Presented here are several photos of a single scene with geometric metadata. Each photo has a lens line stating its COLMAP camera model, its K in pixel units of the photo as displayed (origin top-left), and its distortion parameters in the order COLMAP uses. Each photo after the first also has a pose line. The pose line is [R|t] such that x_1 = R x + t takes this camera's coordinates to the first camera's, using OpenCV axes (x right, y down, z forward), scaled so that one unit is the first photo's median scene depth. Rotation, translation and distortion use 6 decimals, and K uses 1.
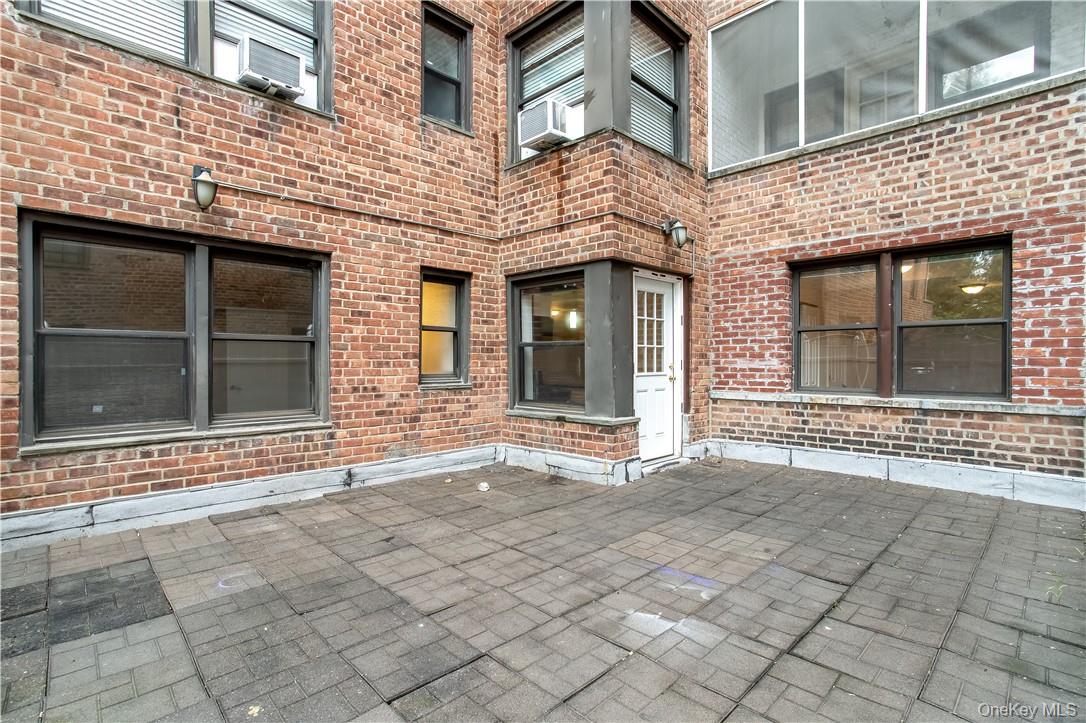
lens RADIAL K [[525.8, 0, 542.0], [0, 525.8, 357.4], [0, 0, 1]] dist [-0.049976, 0.028768]
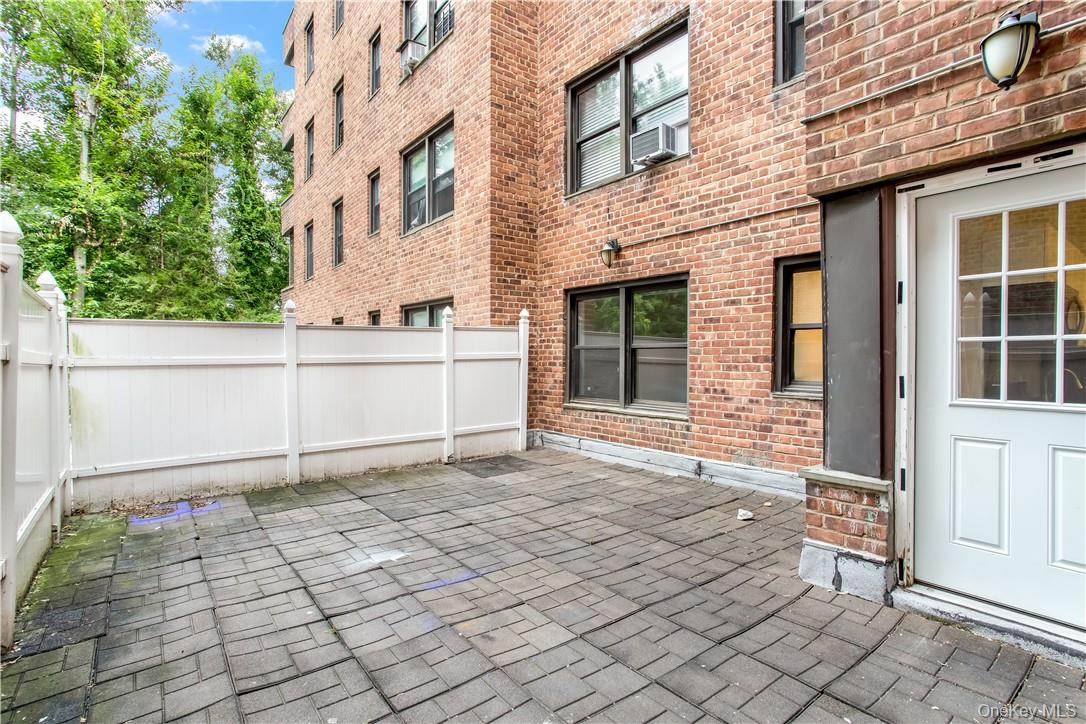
lens RADIAL K [[525.8, 0, 542.0], [0, 525.8, 357.9], [0, 0, 1]] dist [-0.049976, 0.028768]
pose [[-0.113302, 0.003220, -0.993555, 0.777484], [0.008171, 0.999964, 0.002309, -0.012153], [0.993527, -0.007857, -0.113324, 0.788845]]
